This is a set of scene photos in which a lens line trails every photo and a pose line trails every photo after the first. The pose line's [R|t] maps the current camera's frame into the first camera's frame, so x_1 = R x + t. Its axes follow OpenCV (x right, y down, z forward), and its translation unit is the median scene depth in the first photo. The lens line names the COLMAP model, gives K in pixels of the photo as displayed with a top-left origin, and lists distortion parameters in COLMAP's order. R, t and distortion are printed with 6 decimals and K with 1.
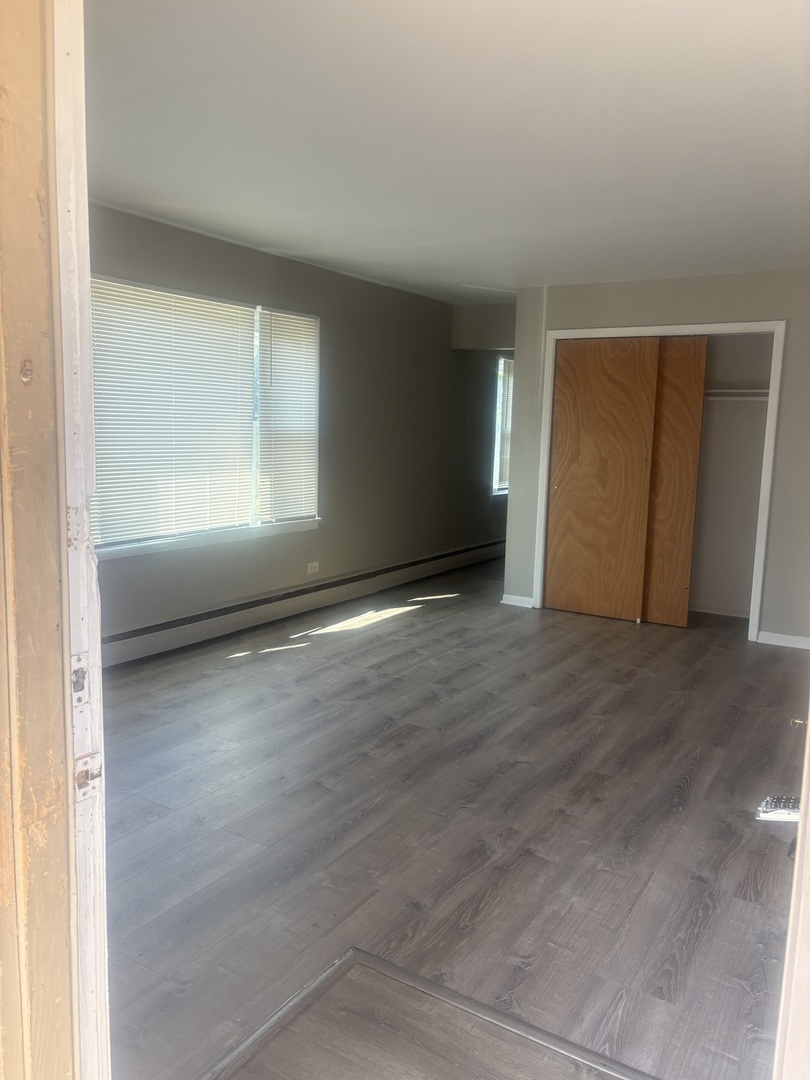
lens RADIAL K [[820.3, 0, 404.8], [0, 820.3, 557.5], [0, 0, 1]] dist [0.067978, -0.075338]
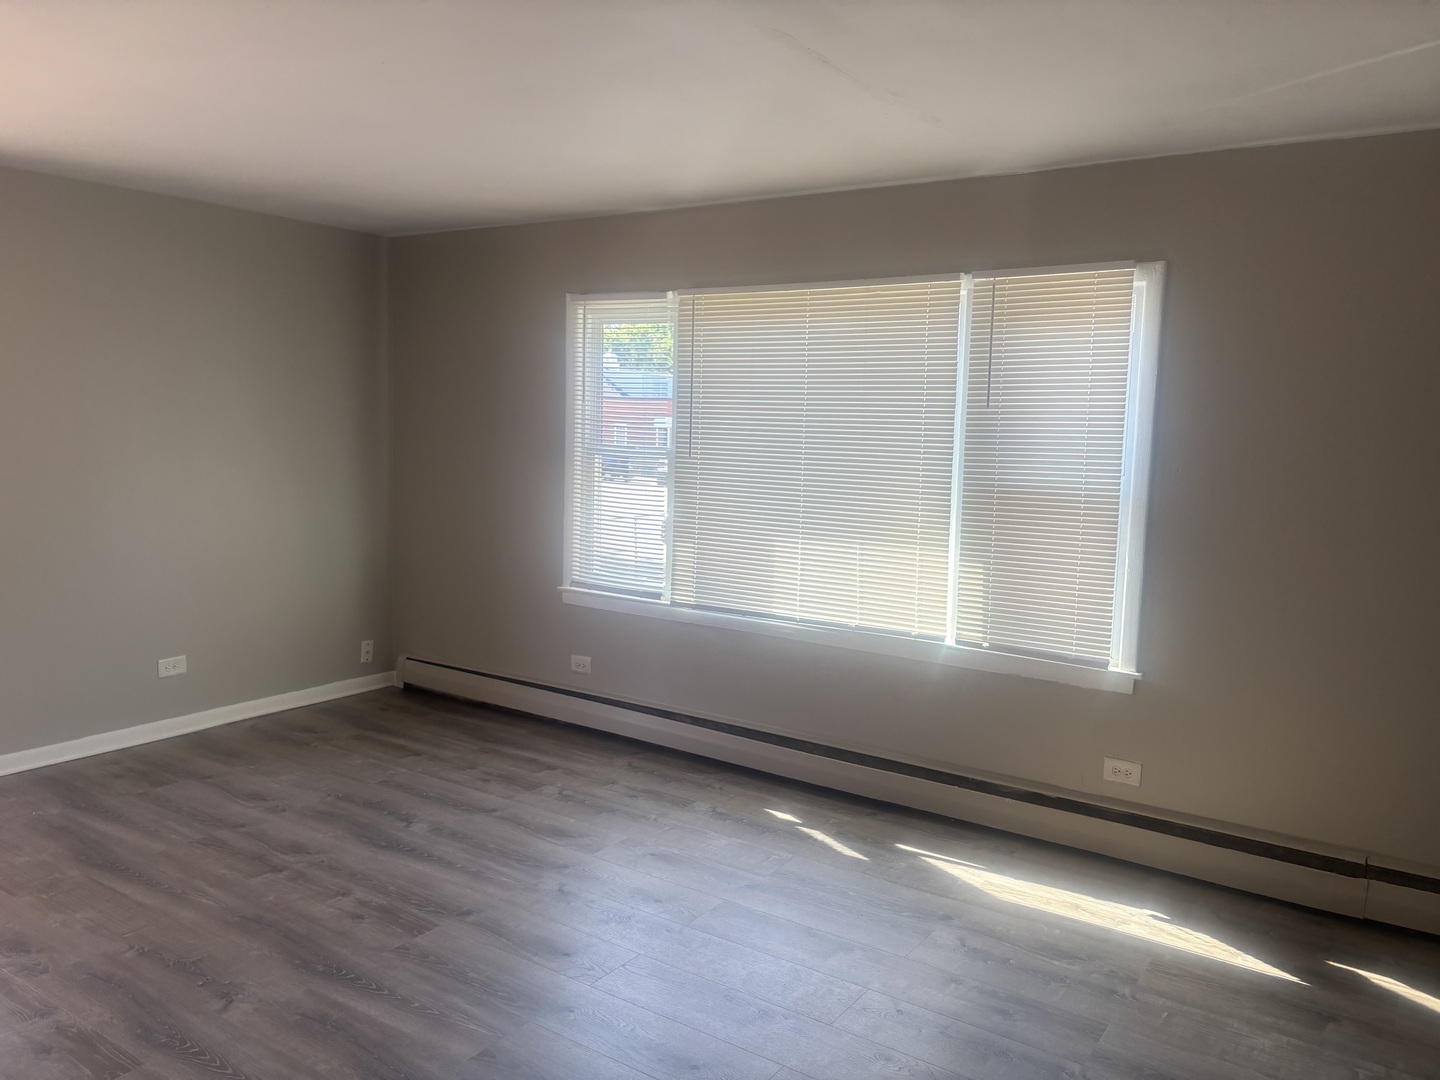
lens RADIAL K [[1093.7, 0, 720.0], [0, 1093.7, 540.0], [0, 0, 1]] dist [0.067978, -0.075338]
pose [[-0.043216, 0.085398, -0.995409, 0.708567], [-0.187649, 0.977914, 0.092044, -0.181817], [0.981285, 0.190766, -0.026237, 1.012132]]
